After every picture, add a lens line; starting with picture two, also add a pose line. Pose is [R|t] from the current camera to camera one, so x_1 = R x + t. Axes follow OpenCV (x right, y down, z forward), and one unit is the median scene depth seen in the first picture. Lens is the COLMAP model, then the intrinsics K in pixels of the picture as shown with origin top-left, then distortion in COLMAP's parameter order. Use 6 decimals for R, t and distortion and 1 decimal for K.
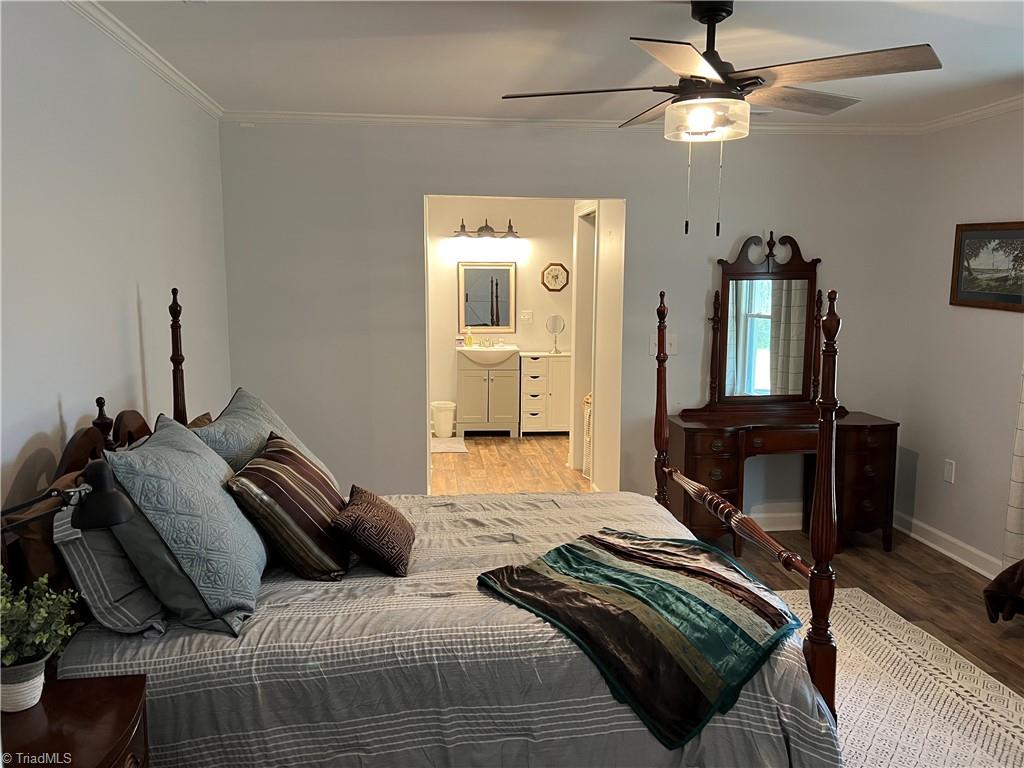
lens RADIAL K [[778.2, 0, 508.1], [0, 778.2, 387.3], [0, 0, 1]] dist [0.064772, -0.058000]
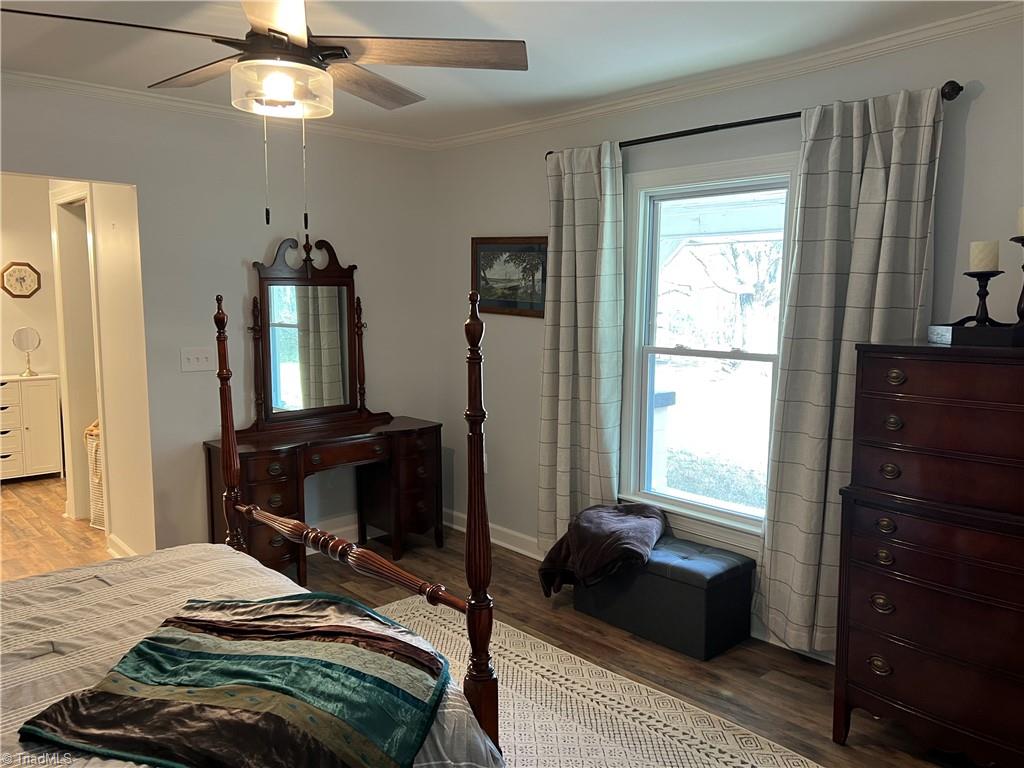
lens RADIAL K [[778.2, 0, 512.9], [0, 778.2, 389.0], [0, 0, 1]] dist [0.064772, -0.058000]
pose [[0.801184, -0.069276, 0.594394, -0.054808], [0.075646, 0.997033, 0.014240, -0.011788], [-0.593617, 0.033555, 0.804048, 0.147011]]
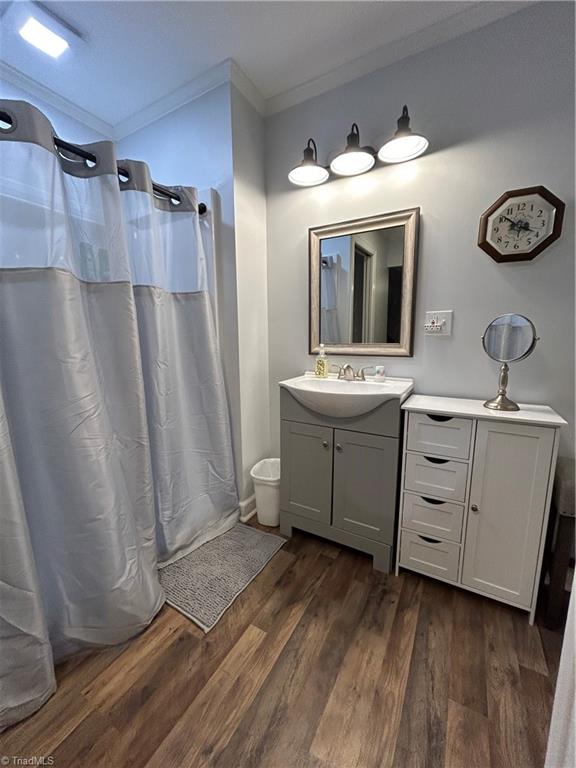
lens RADIAL K [[307.6, 0, 288.0], [0, 307.6, 376.9], [0, 0, 1]] dist [-0.002961, 0.000052]
pose [[0.817462, 0.080034, -0.570395, 0.135500], [-0.063452, 0.996785, 0.048925, -0.140866], [0.572476, -0.003802, 0.819912, 1.816828]]
